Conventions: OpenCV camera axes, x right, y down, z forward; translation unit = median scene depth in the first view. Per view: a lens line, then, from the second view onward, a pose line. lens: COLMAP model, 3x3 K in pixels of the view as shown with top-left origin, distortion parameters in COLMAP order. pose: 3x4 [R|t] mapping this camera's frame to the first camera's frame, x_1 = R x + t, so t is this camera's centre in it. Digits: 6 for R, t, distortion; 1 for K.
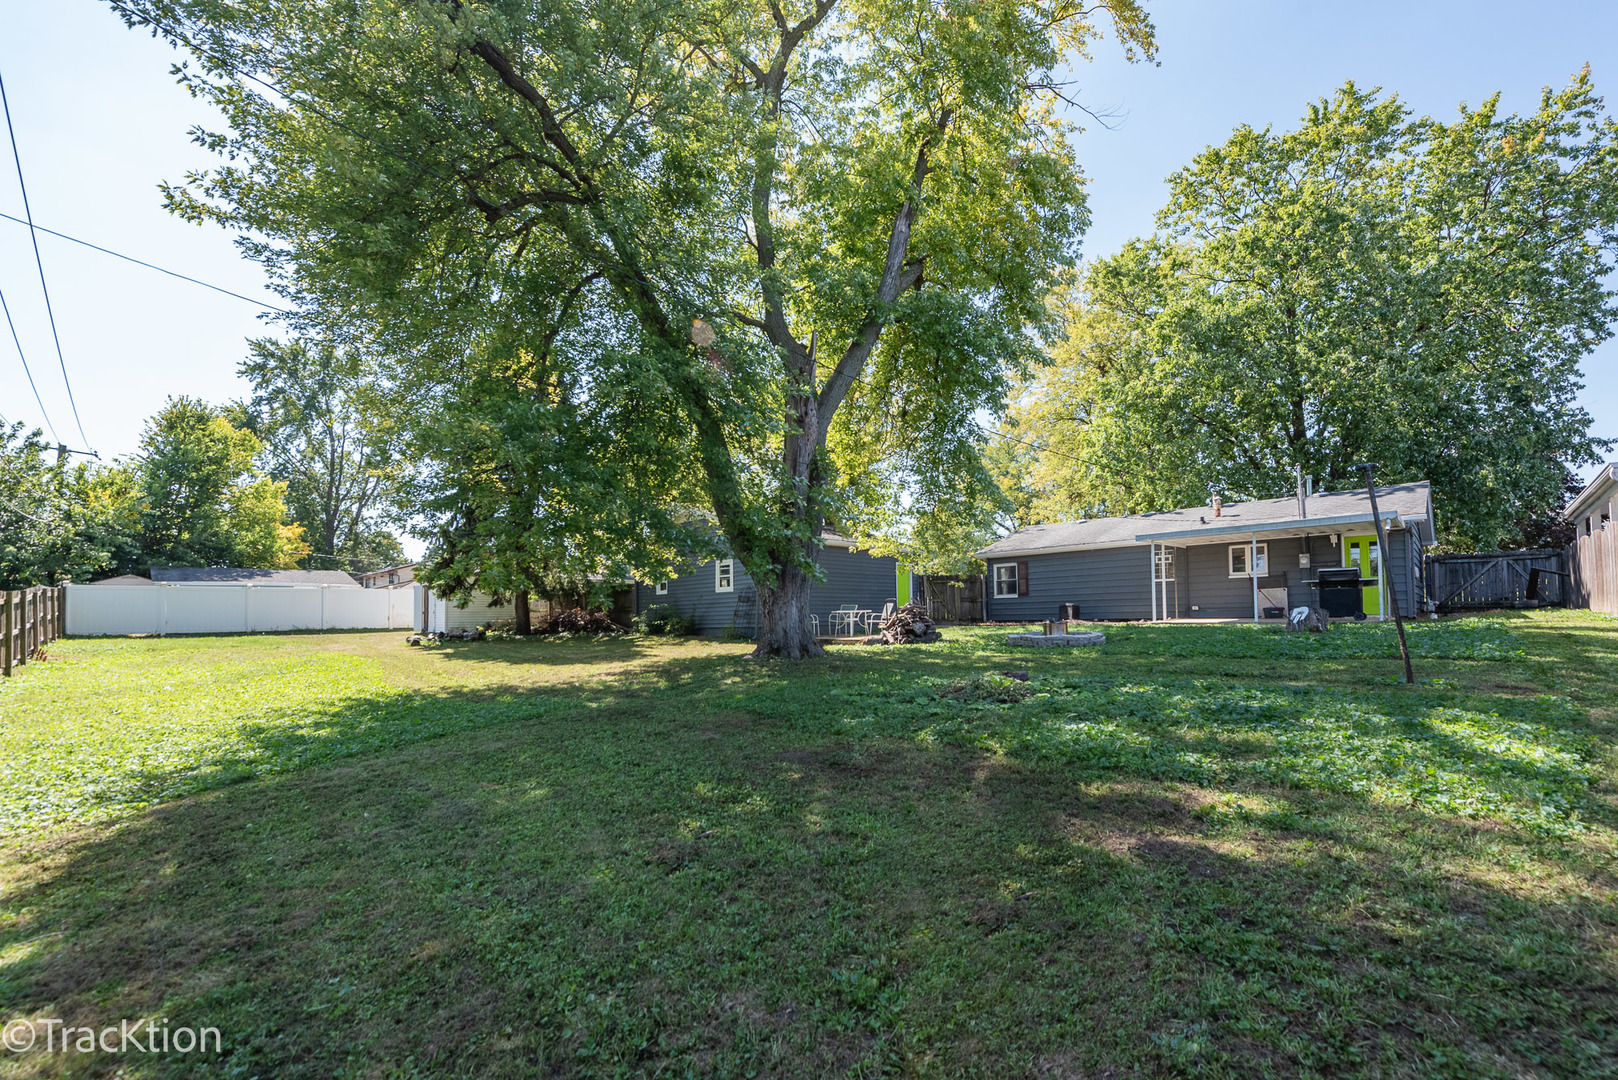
lens RADIAL K [[651.7, 0, 806.6], [0, 651.7, 585.7], [0, 0, 1]] dist [-0.000447, -0.000055]
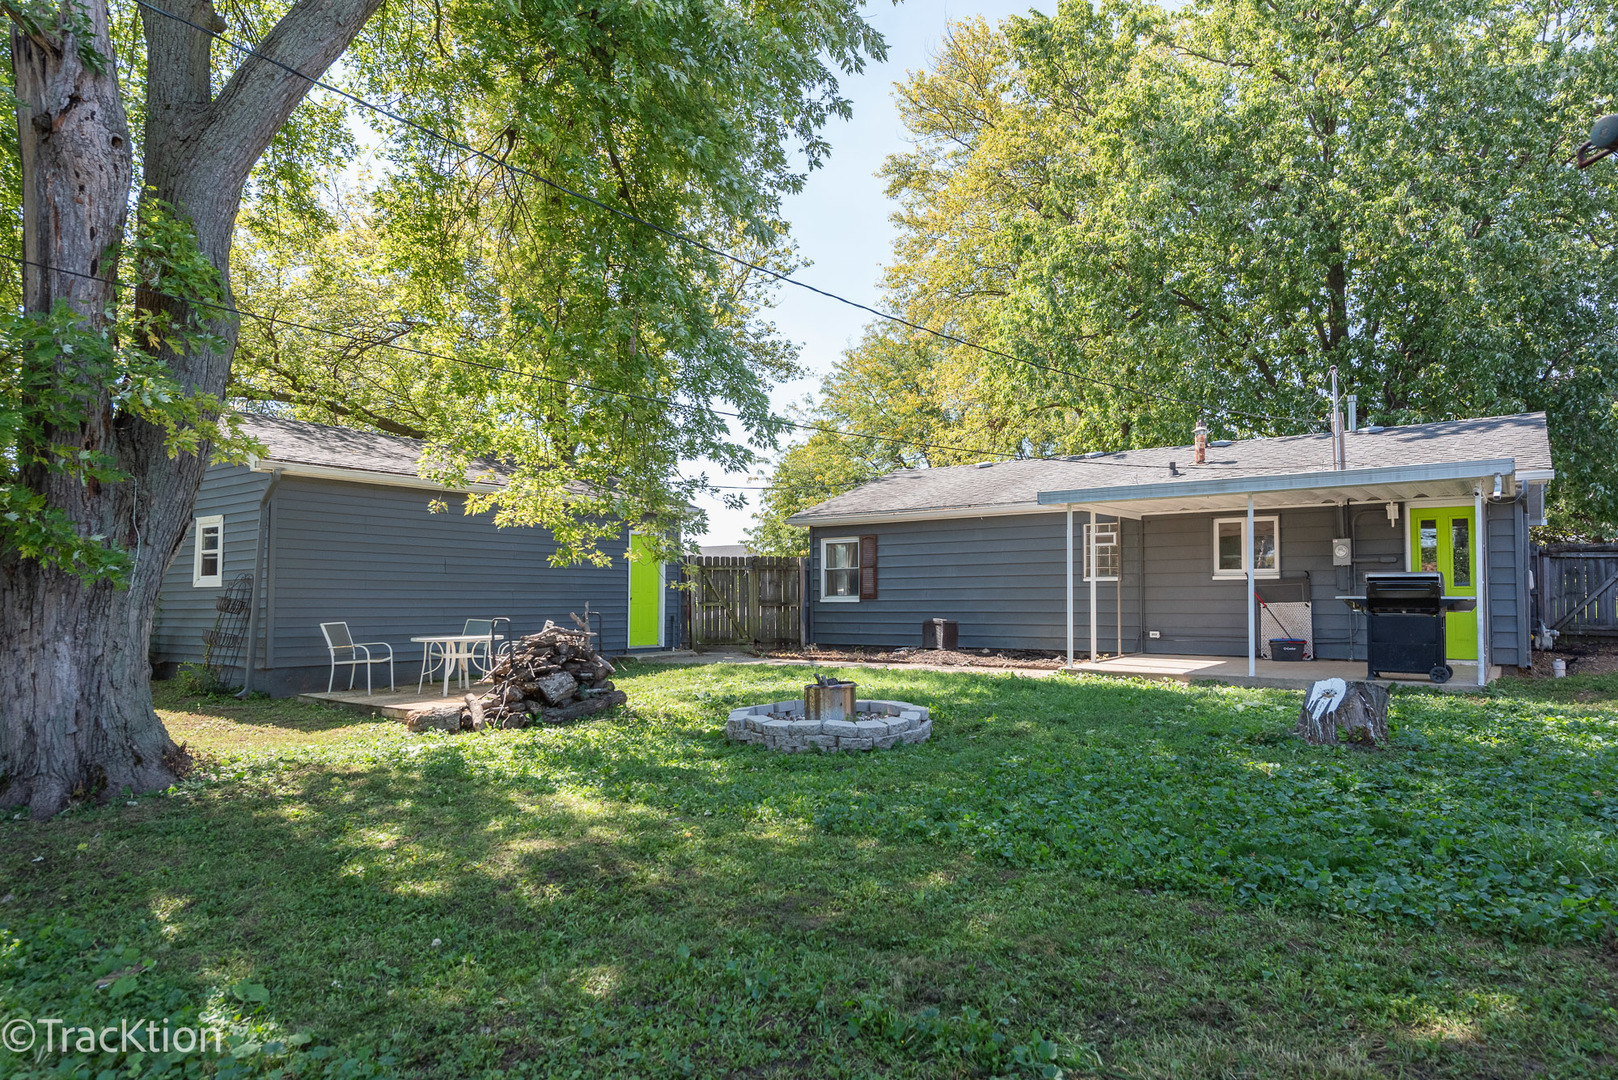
lens RADIAL K [[1030.1, 0, 809.1], [0, 1030.1, 544.3], [0, 0, 1]] dist [0.005847, -0.000934]
pose [[0.984668, 0.023831, 0.172805, 0.161971], [-0.021359, 0.999641, -0.016149, -0.017607], [-0.173128, 0.012210, 0.984824, 0.209127]]
